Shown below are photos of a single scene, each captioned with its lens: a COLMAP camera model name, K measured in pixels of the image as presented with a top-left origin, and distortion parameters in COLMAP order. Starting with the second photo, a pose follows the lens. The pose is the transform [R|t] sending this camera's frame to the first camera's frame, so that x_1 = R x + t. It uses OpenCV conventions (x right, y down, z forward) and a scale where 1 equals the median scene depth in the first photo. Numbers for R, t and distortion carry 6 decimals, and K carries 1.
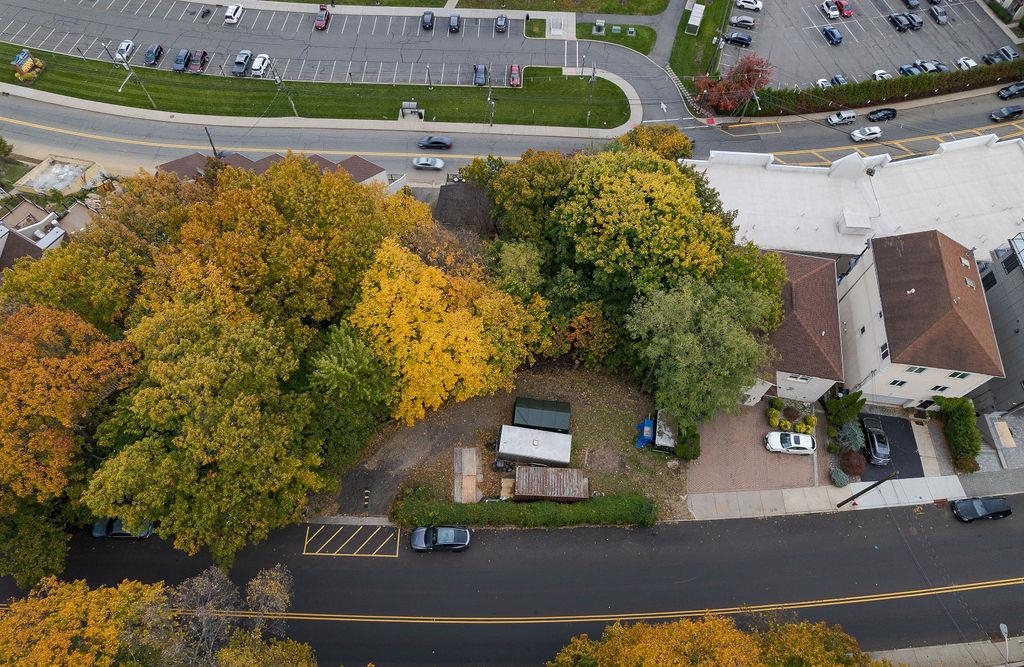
lens RADIAL K [[652.2, 0, 512.4], [0, 652.2, 326.1], [0, 0, 1]] dist [-0.044271, 0.042511]
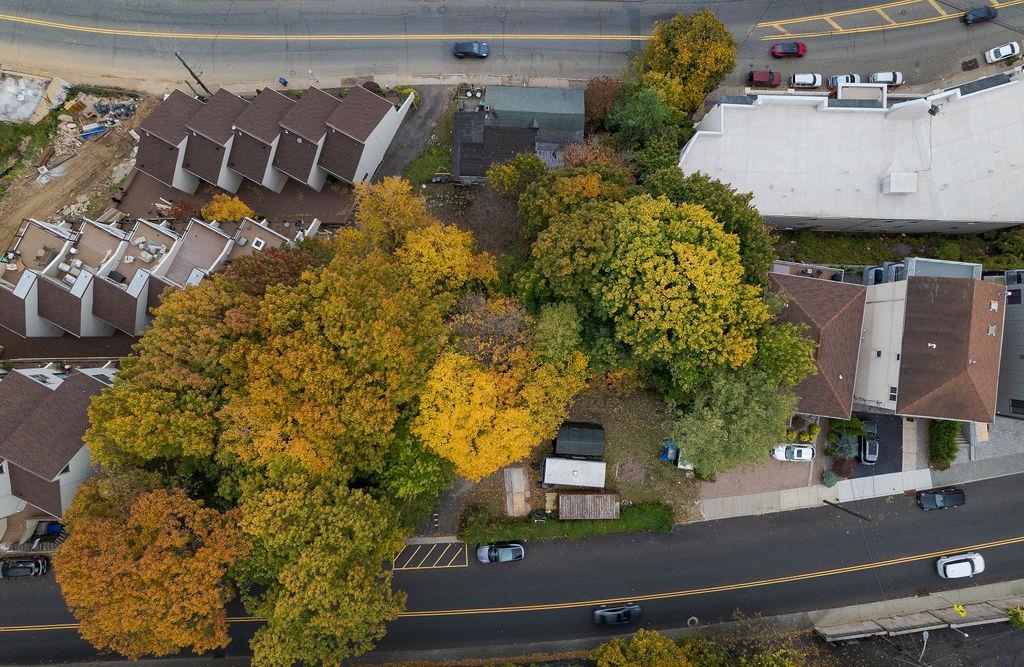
lens RADIAL K [[652.2, 0, 515.2], [0, 652.2, 333.1], [0, 0, 1]] dist [-0.044271, 0.042511]
pose [[0.999119, -0.041796, -0.003786, -0.056304], [0.038503, 0.877027, 0.478896, -0.600609], [-0.016696, -0.478620, 0.877864, 0.097587]]
